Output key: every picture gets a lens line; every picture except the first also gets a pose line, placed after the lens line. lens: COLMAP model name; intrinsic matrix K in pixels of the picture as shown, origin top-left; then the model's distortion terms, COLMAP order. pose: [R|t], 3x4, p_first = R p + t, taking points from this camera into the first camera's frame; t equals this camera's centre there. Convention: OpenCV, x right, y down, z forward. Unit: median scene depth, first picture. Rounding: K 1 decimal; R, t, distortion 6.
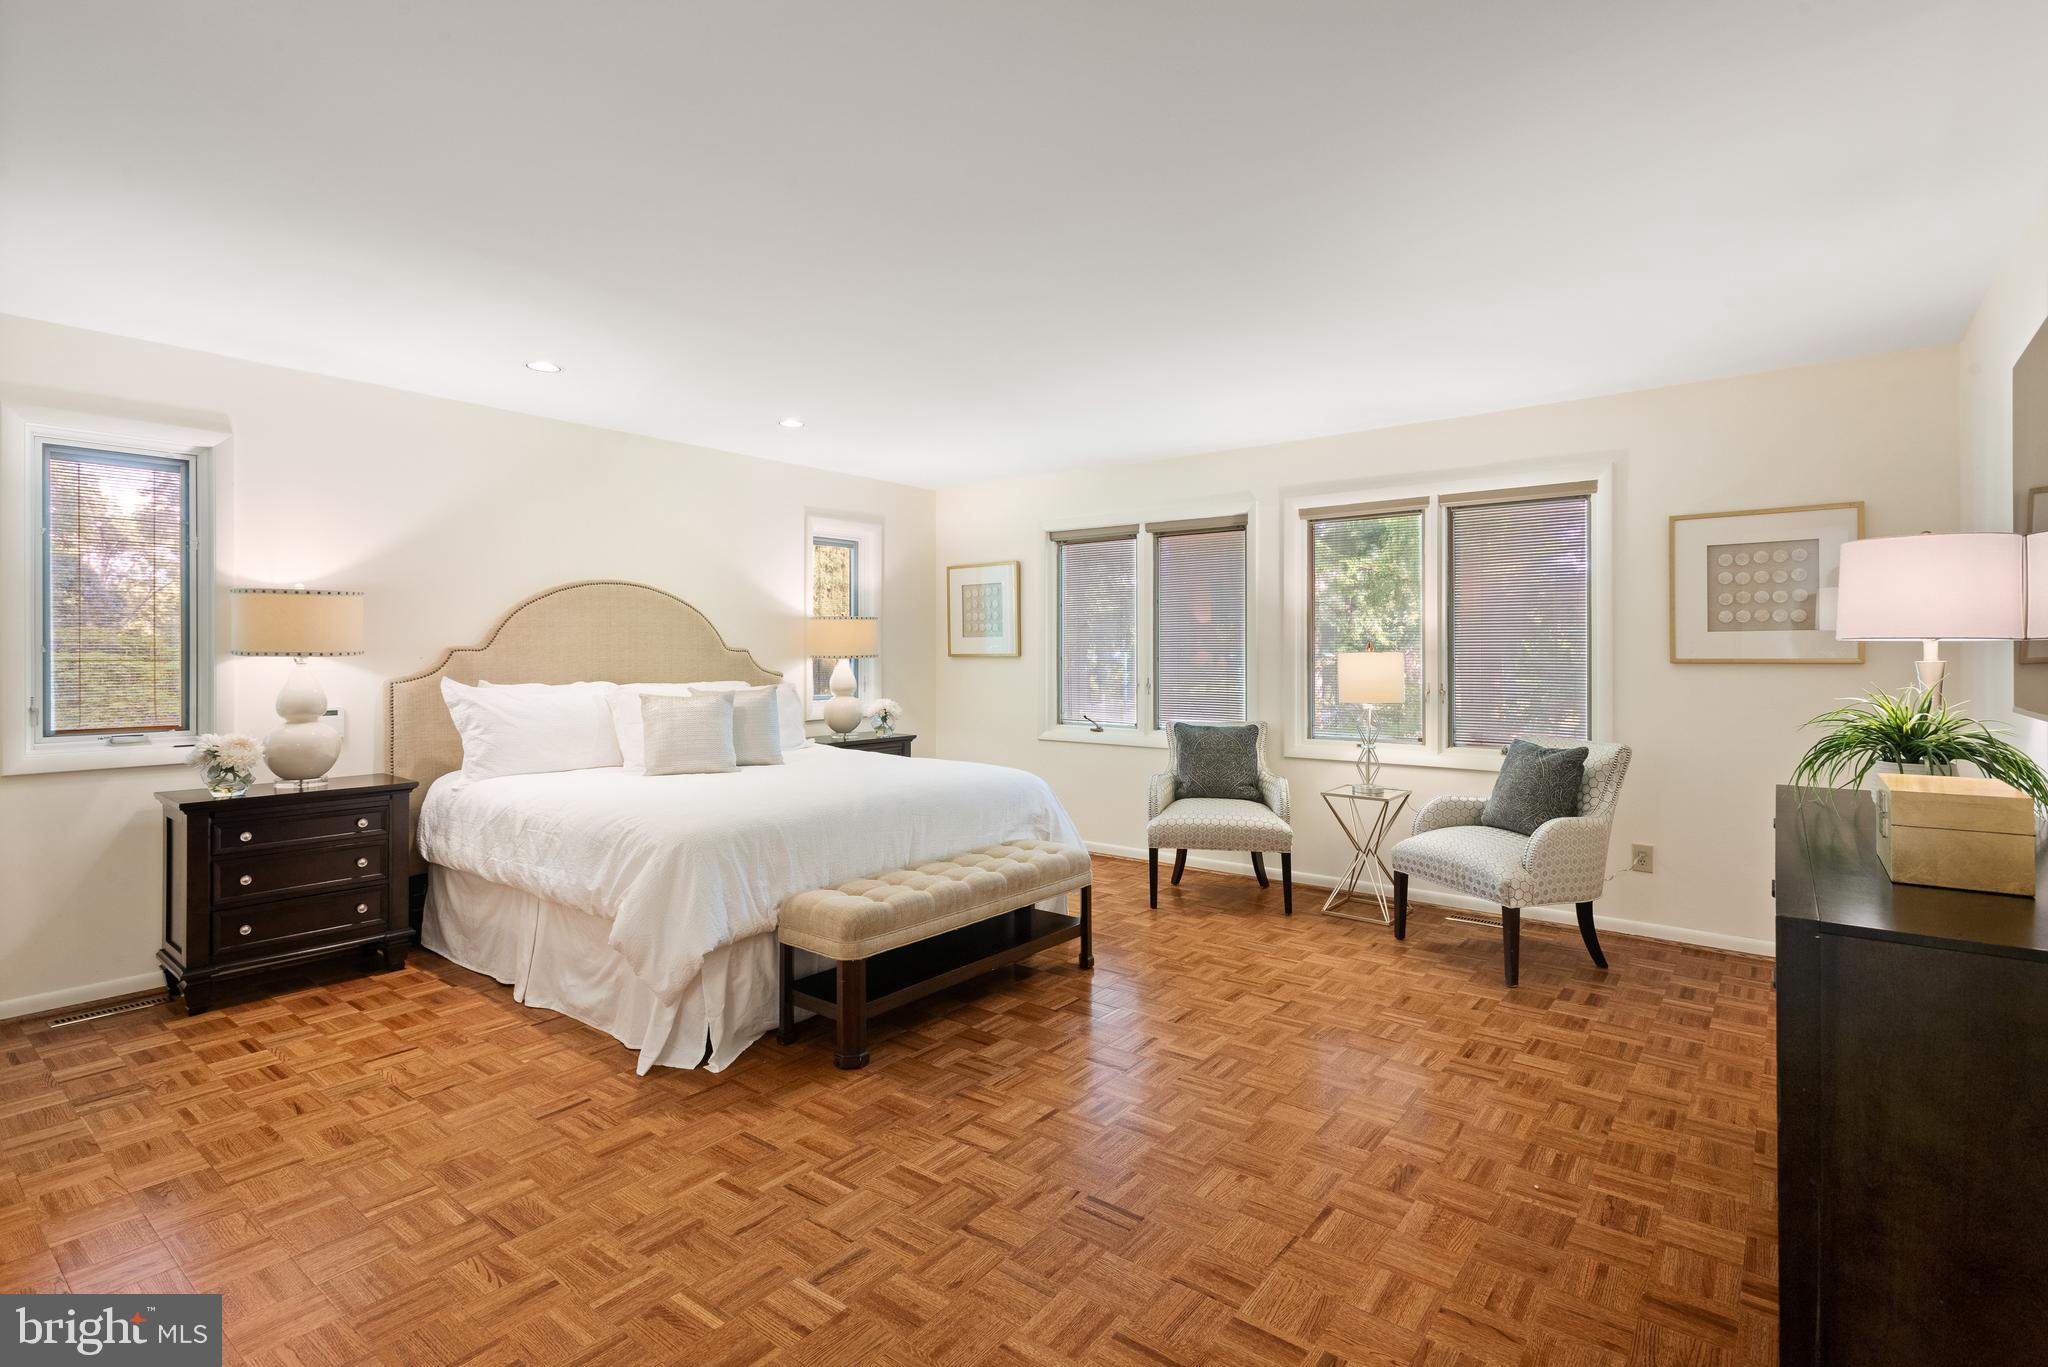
lens RADIAL K [[966.1, 0, 1020.5], [0, 966.1, 686.1], [0, 0, 1]] dist [0.014084, -0.001047]
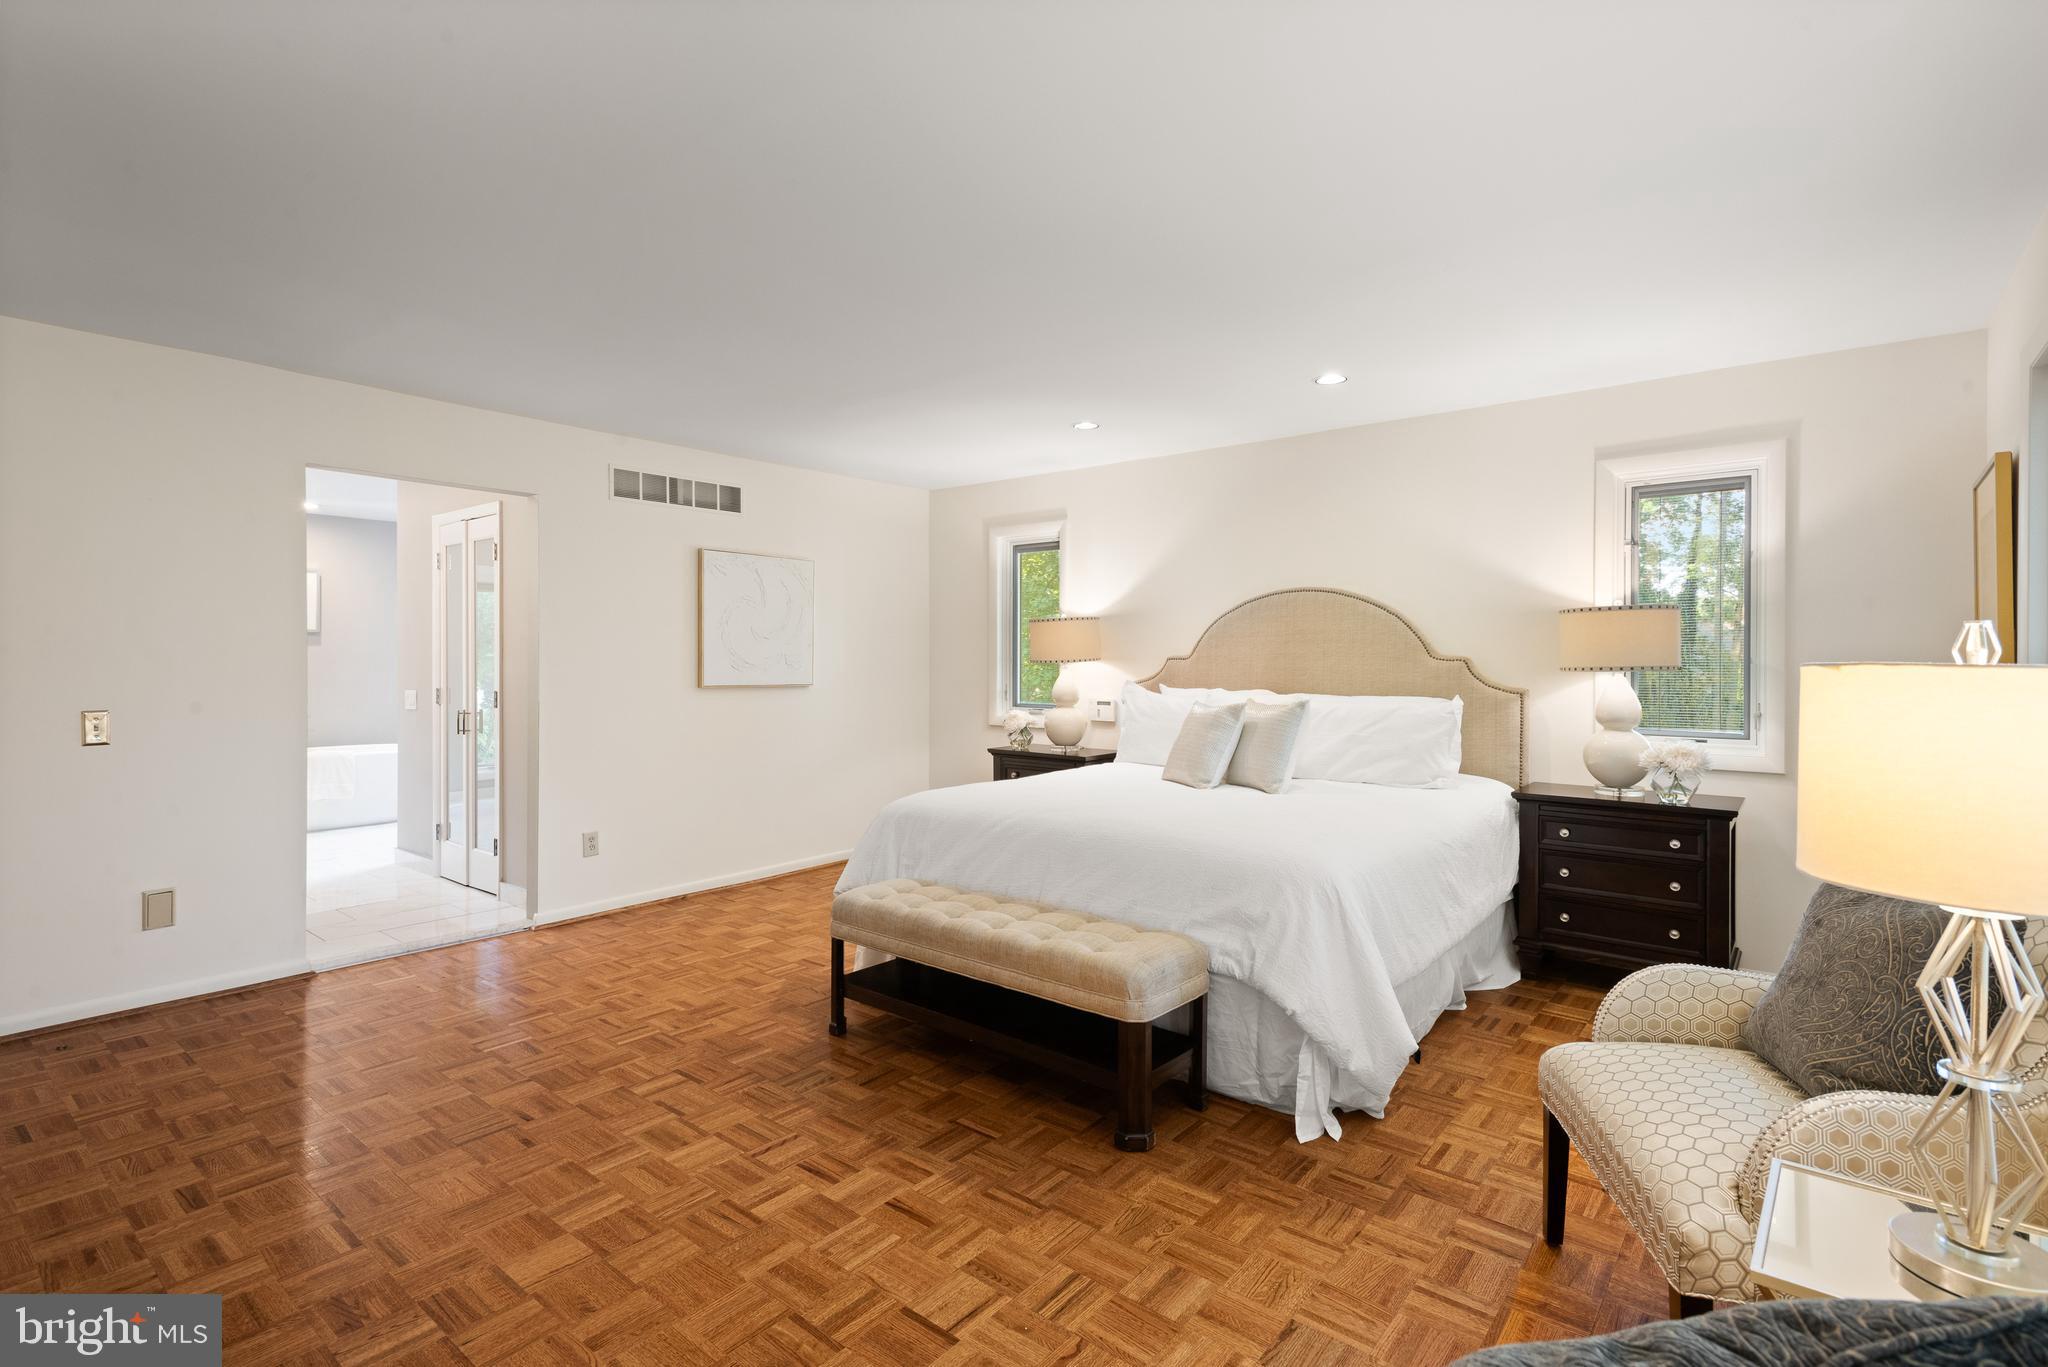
lens RADIAL K [[967.2, 0, 1025.5], [0, 967.2, 664.7], [0, 0, 1]] dist [0.016207, -0.001794]
pose [[-0.014518, 0.001297, -0.999894, 0.795370], [-0.038651, 0.999251, 0.001857, -0.031926], [0.999147, 0.038674, -0.014457, 1.037163]]
